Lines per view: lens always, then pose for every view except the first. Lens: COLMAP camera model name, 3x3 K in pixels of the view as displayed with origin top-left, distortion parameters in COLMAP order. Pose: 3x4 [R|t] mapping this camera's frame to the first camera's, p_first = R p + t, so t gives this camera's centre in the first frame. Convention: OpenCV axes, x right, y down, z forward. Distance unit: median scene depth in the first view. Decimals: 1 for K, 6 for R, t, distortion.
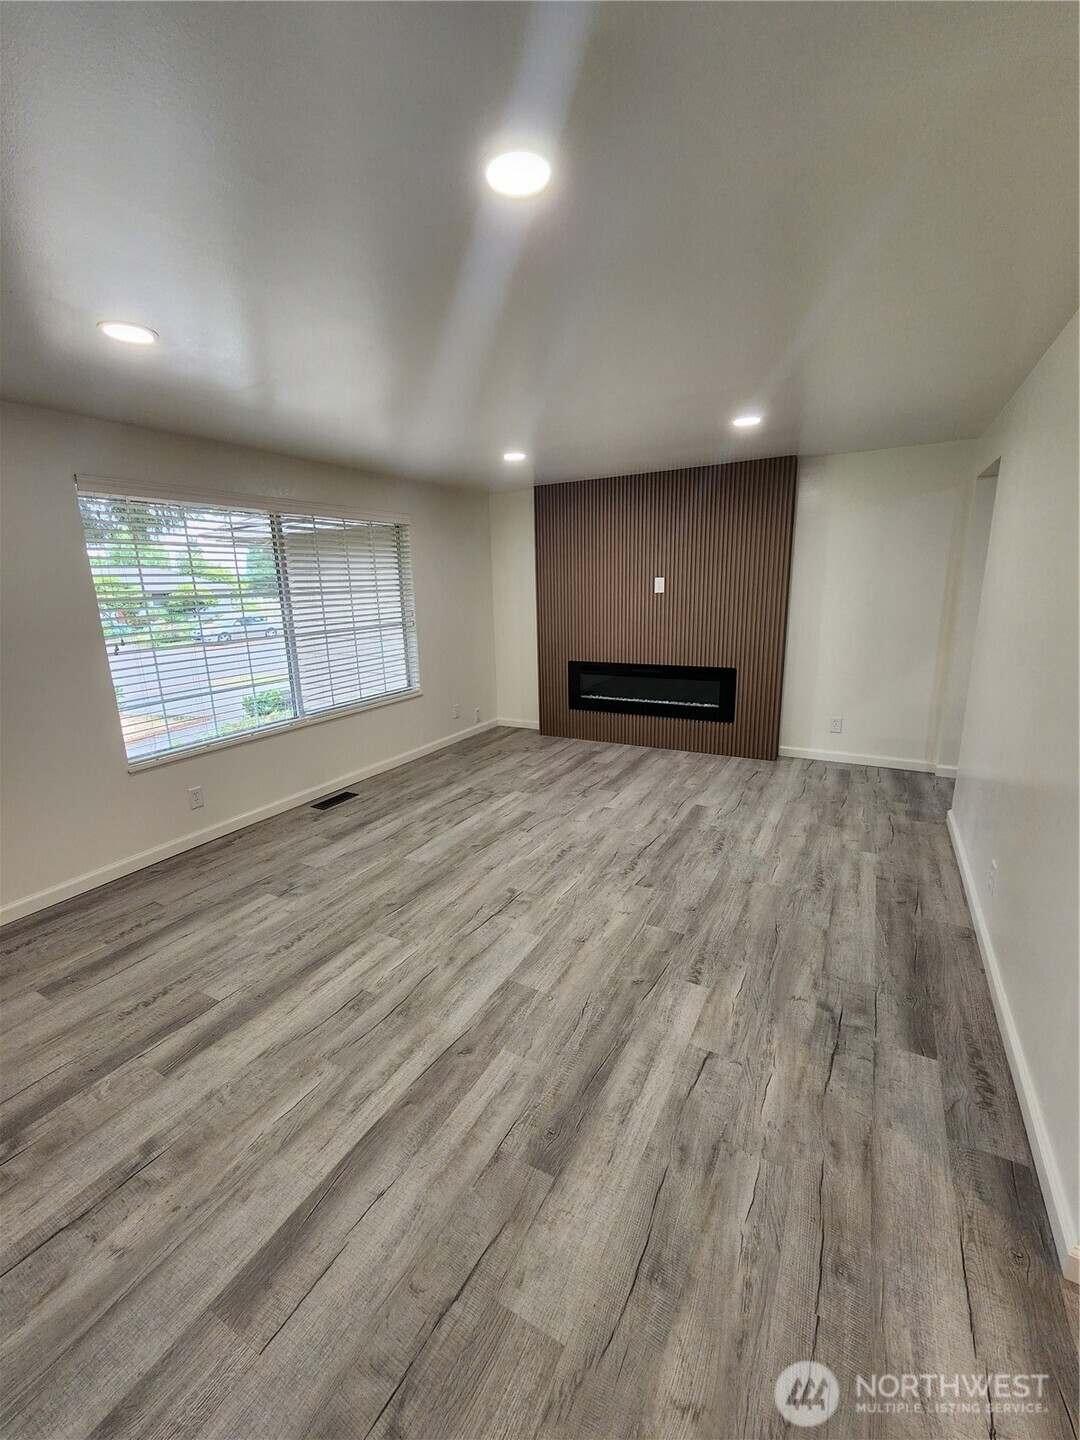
lens RADIAL K [[593.0, 0, 532.0], [0, 593.0, 712.5], [0, 0, 1]] dist [0.005391, -0.000681]
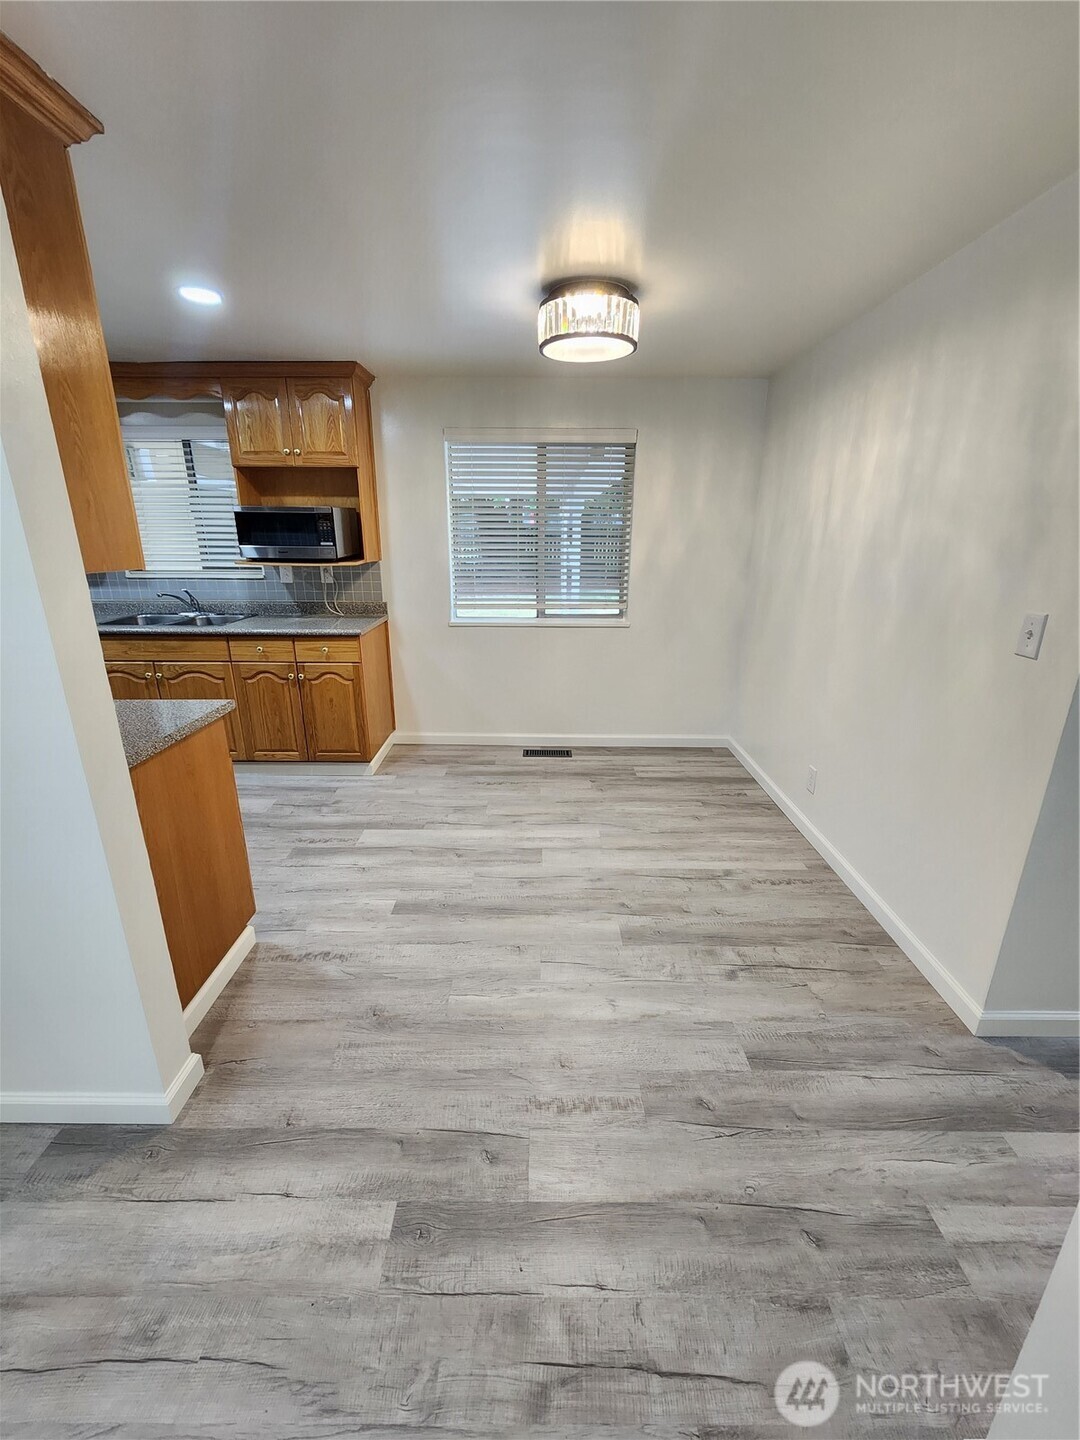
lens RADIAL K [[593.0, 0, 537.8], [0, 593.0, 720.8], [0, 0, 1]] dist [0.005391, -0.000681]
pose [[-0.486611, -0.237905, 0.840602, -0.116044], [0.195747, 0.908050, 0.370309, -0.038361], [-0.851407, 0.344742, -0.395297, 0.229745]]
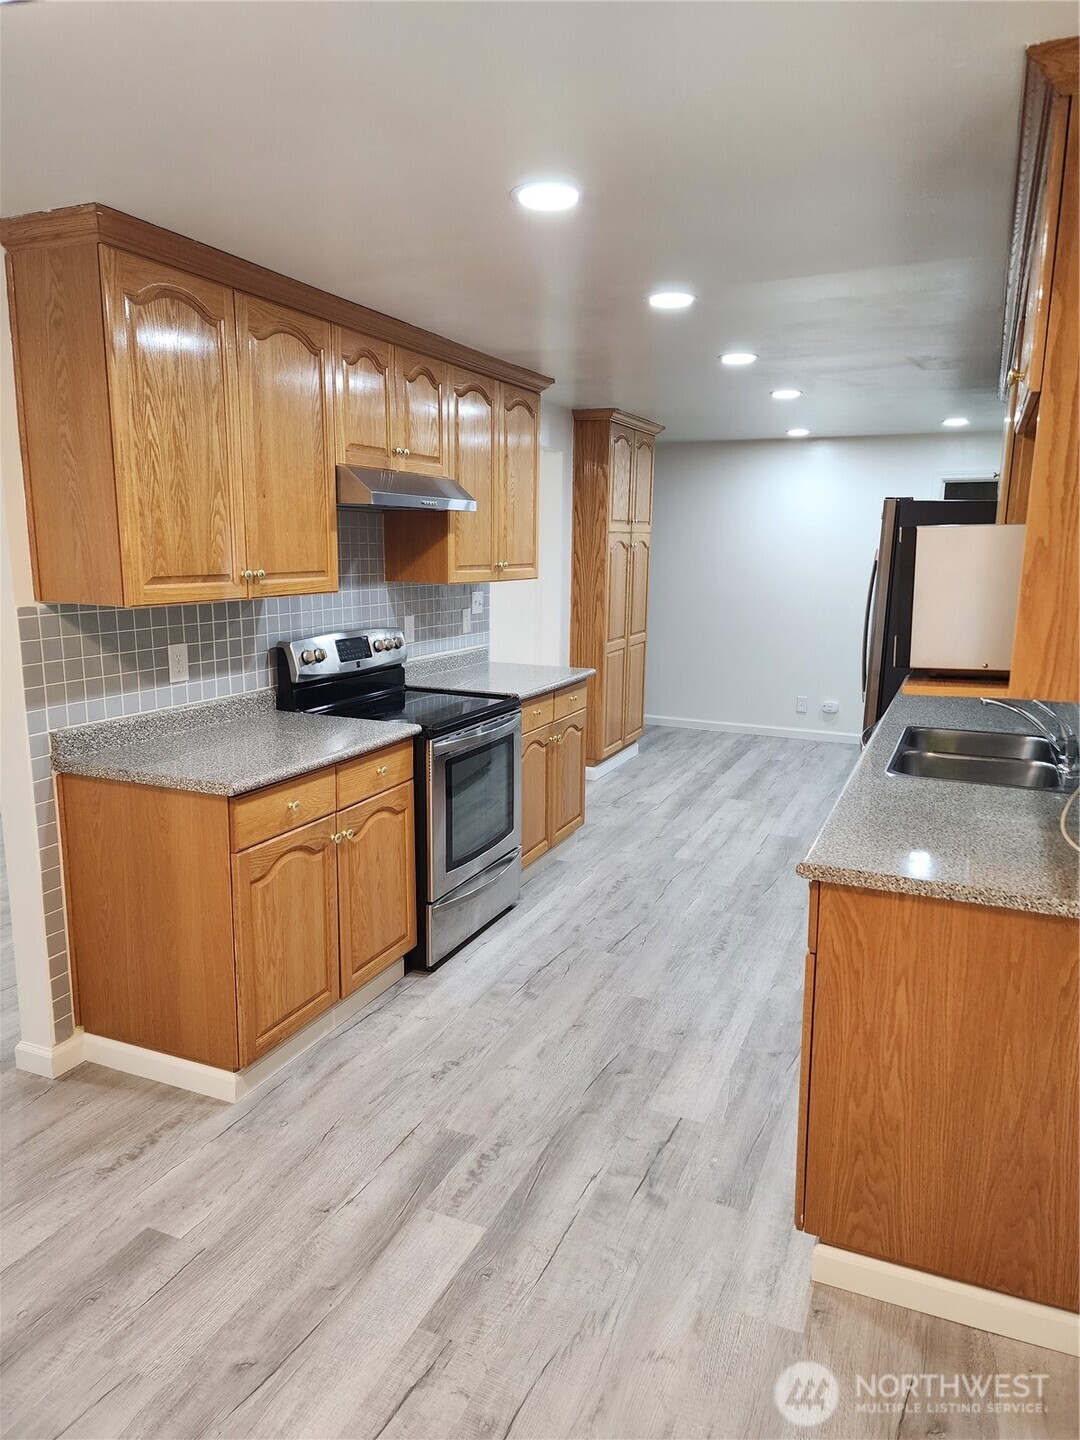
lens RADIAL K [[962.2, 0, 537.0], [0, 962.2, 716.7], [0, 0, 1]] dist [0.072566, -0.045601]
pose [[0.994941, 0.017638, 0.098898, 0.754738], [-0.014747, 0.999445, -0.029885, 0.076719], [-0.099371, 0.028276, 0.994649, -0.570791]]
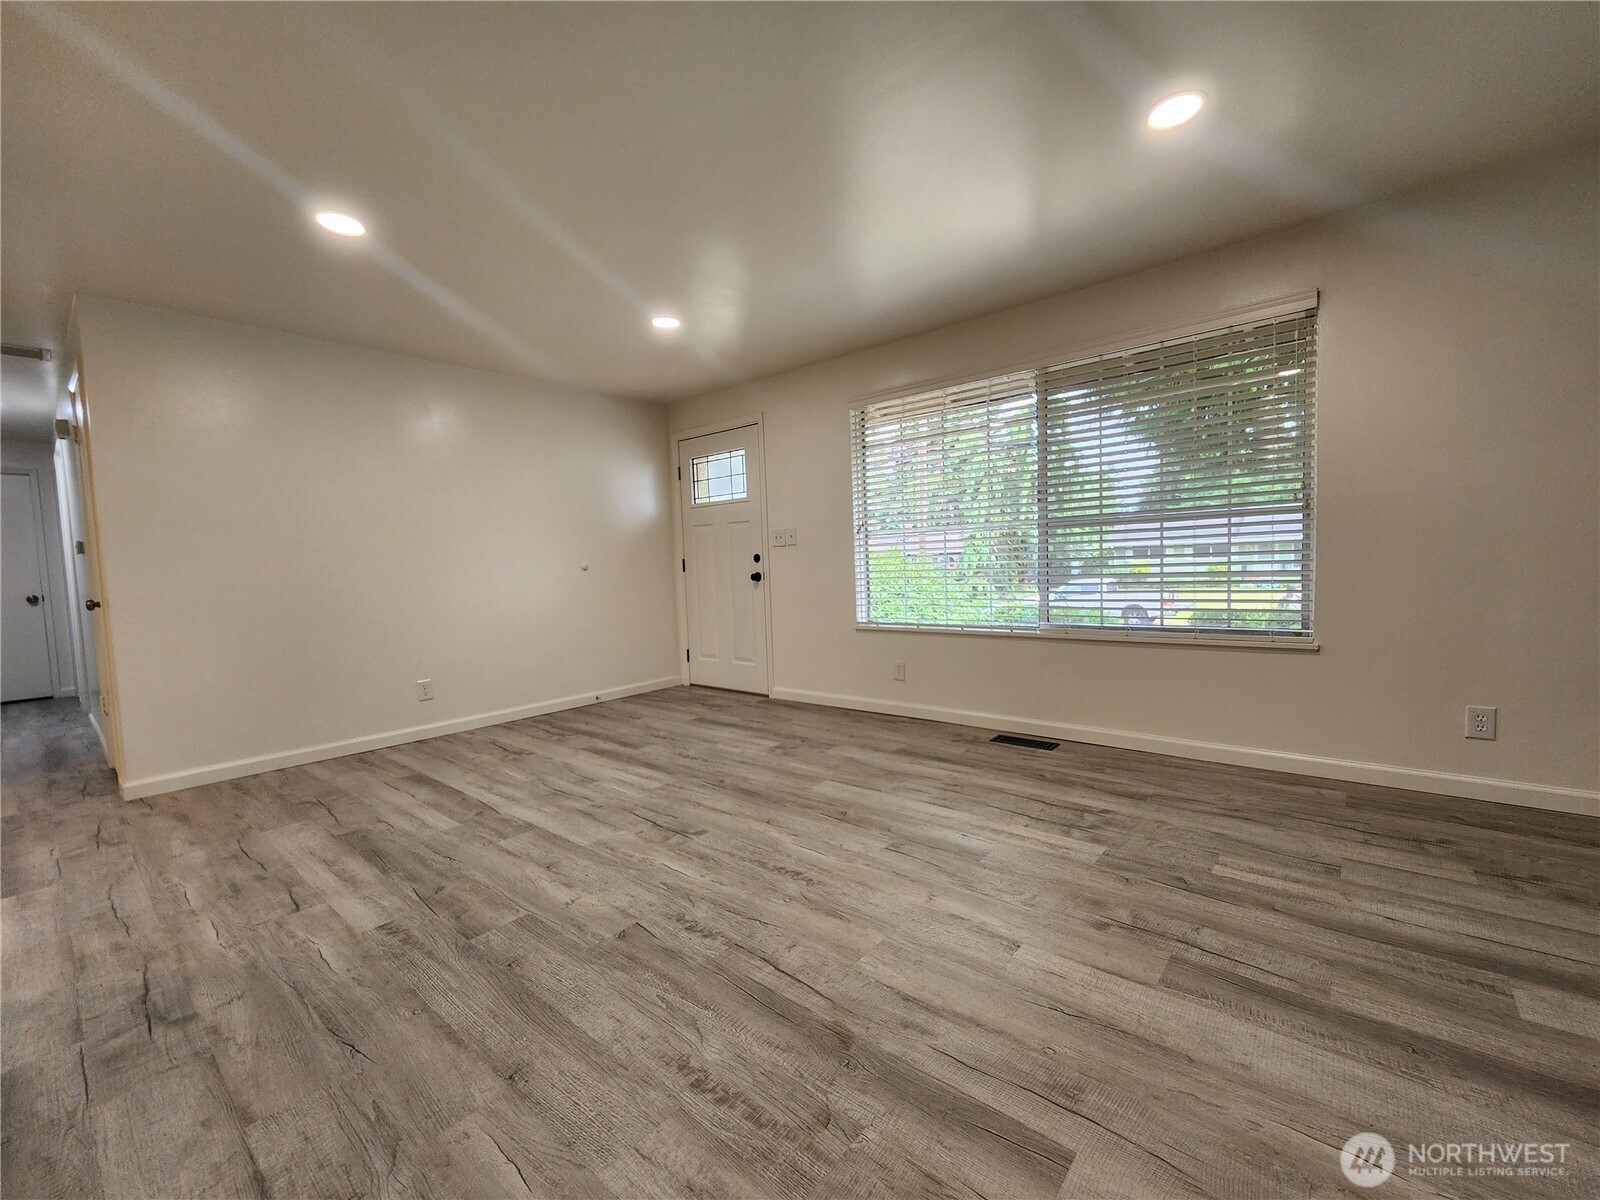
lens RADIAL K [[658.9, 0, 808.1], [0, 658.9, 607.6], [0, 0, 1]] dist [0.005391, -0.000681]
pose [[-0.178947, 0.104368, -0.978307, 0.696708], [-0.168801, 0.976356, 0.135036, -0.113538], [0.969270, 0.189304, -0.157098, 1.140053]]
